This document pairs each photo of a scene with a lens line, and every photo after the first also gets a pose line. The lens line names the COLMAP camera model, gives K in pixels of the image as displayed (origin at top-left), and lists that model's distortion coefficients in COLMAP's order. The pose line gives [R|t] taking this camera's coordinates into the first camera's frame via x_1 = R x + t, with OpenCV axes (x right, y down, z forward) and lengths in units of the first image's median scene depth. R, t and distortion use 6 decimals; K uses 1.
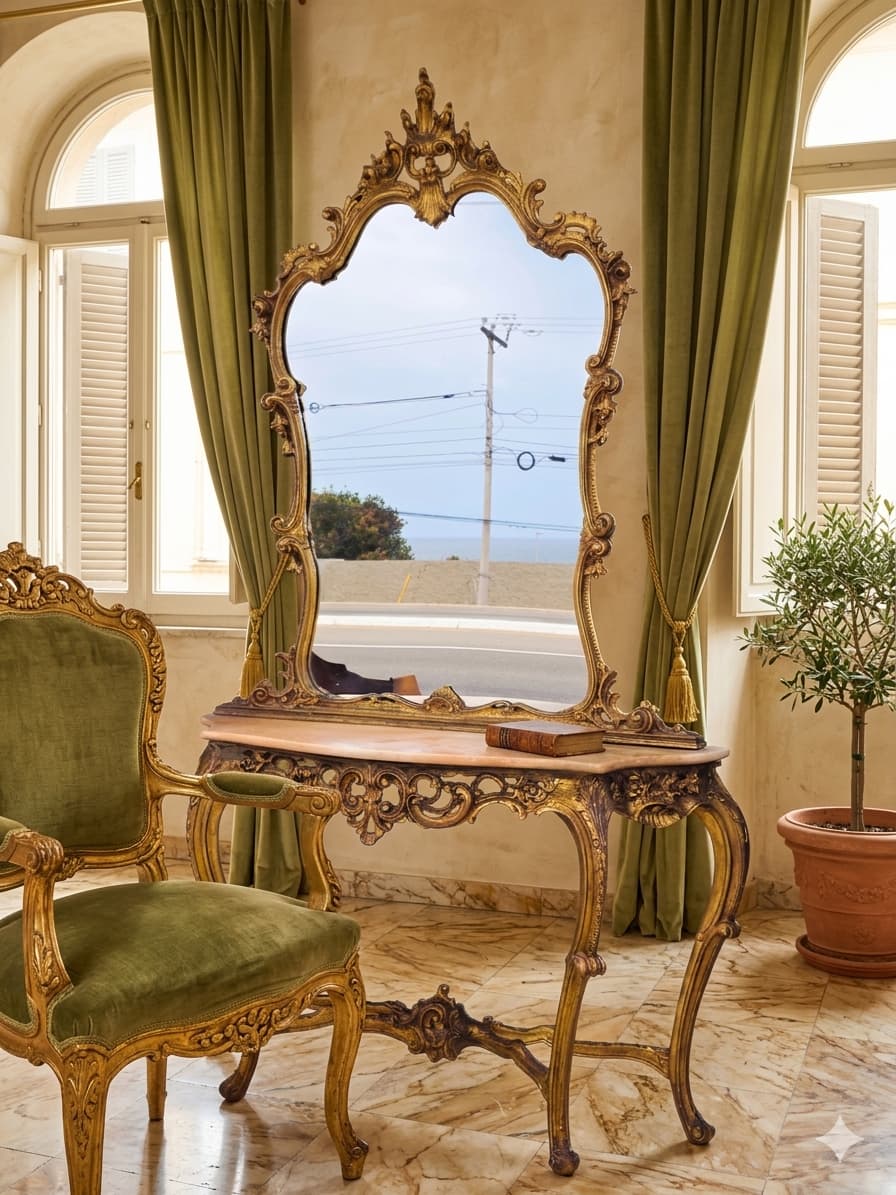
lens RADIAL K [[1214.9, 0, 434.6], [0, 1214.9, 577.9], [0, 0, 1]] dist [0.036111, 0.000000]
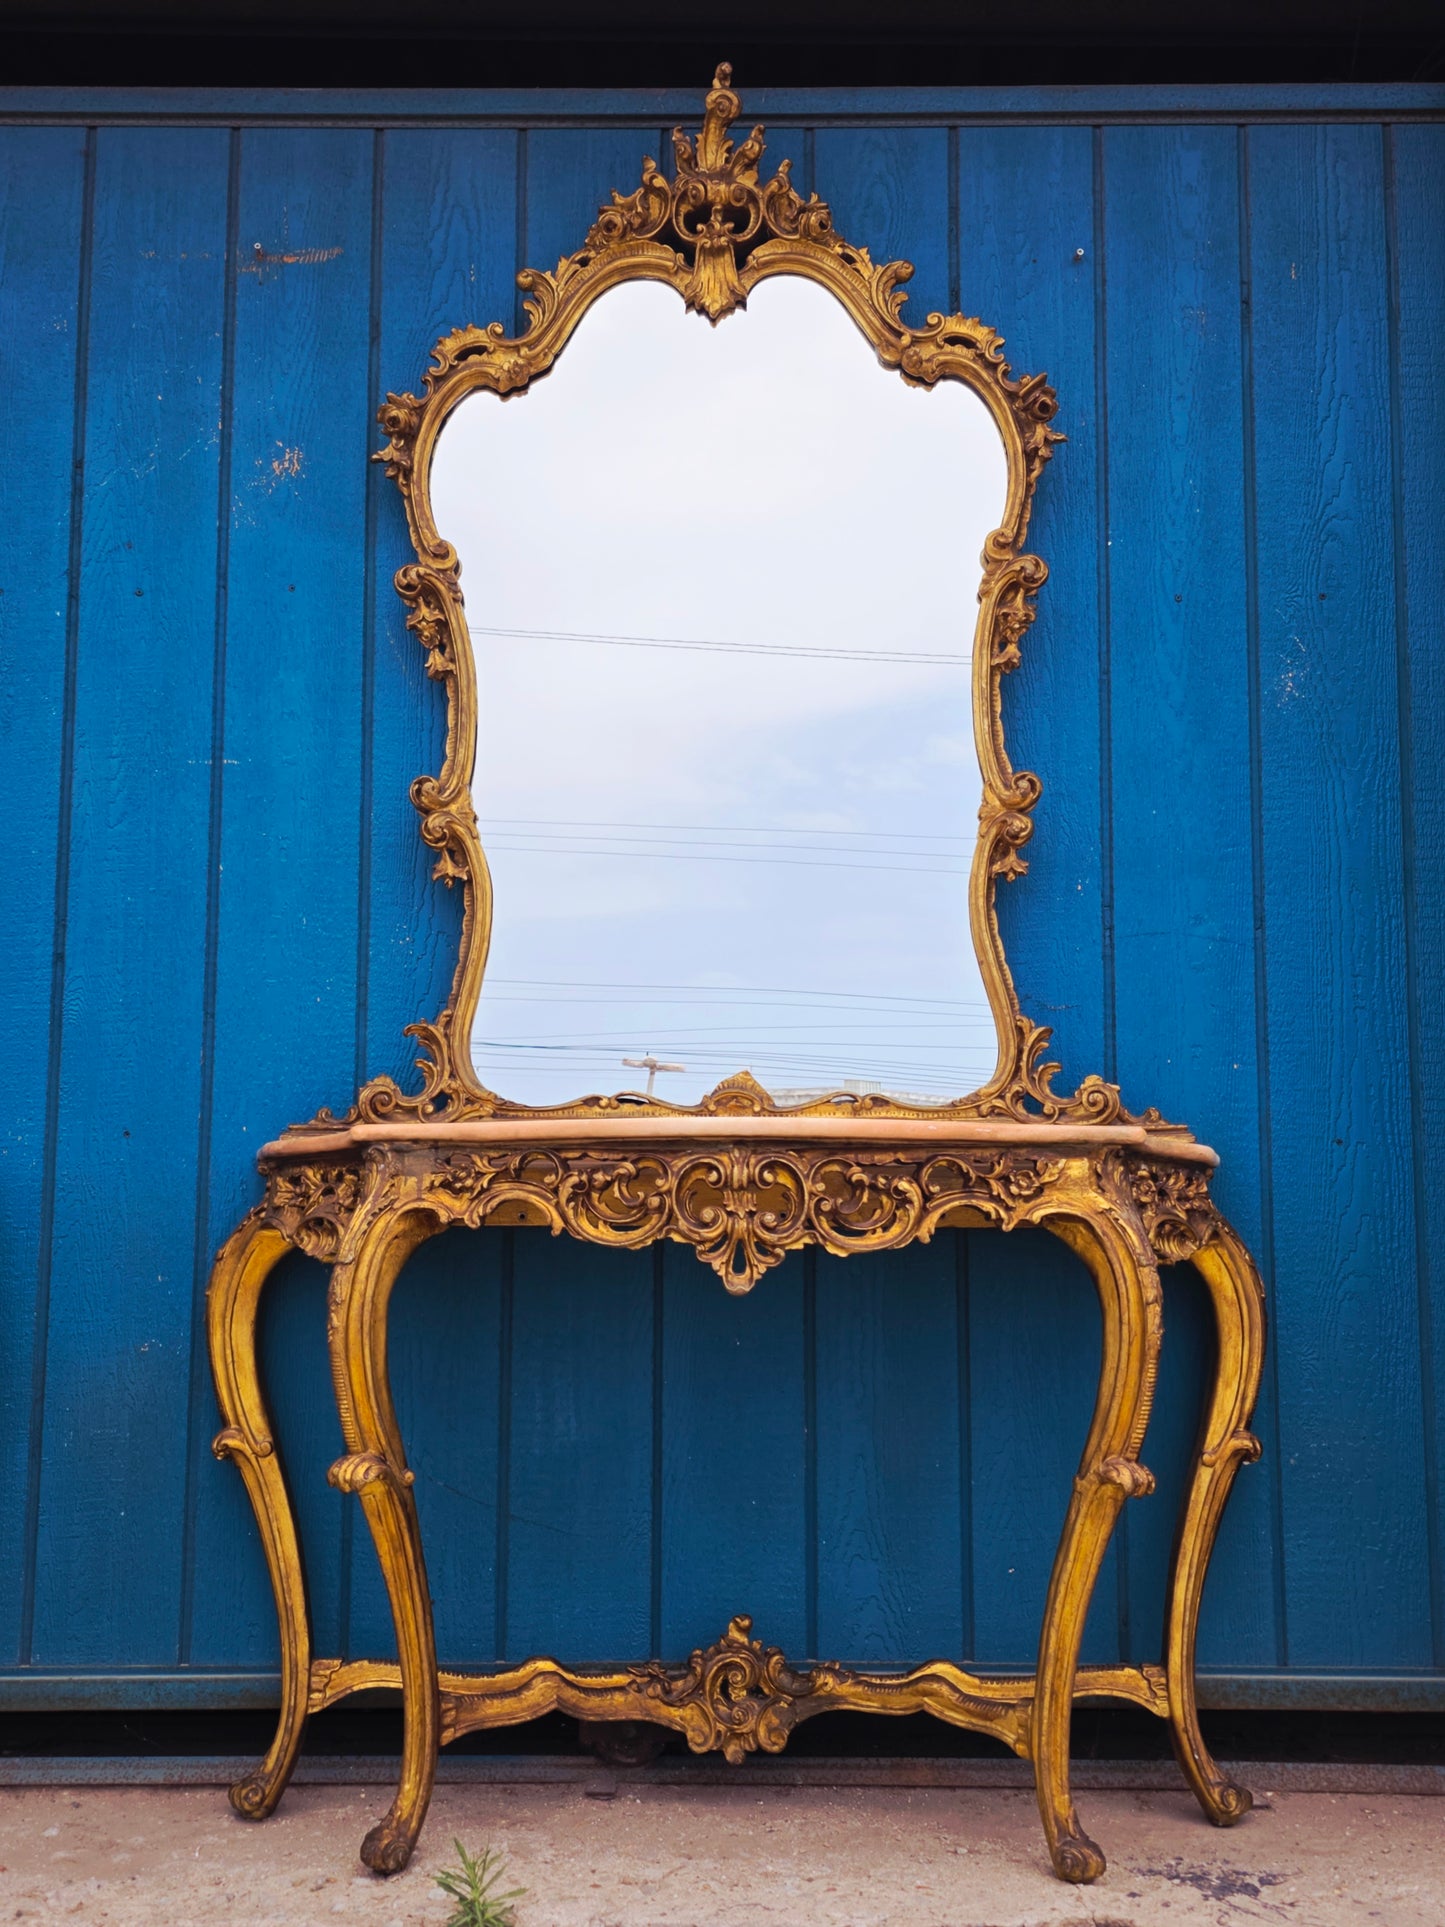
lens RADIAL K [[1934.7, 0, 710.3], [0, 1934.7, 953.7], [0, 0, 1]] dist [0.046938, 0.000000]
pose [[0.926313, 0.048410, 0.373633, -0.349744], [0.014911, 0.986223, -0.164748, 0.184967], [-0.376461, 0.158179, 0.912829, 0.158628]]
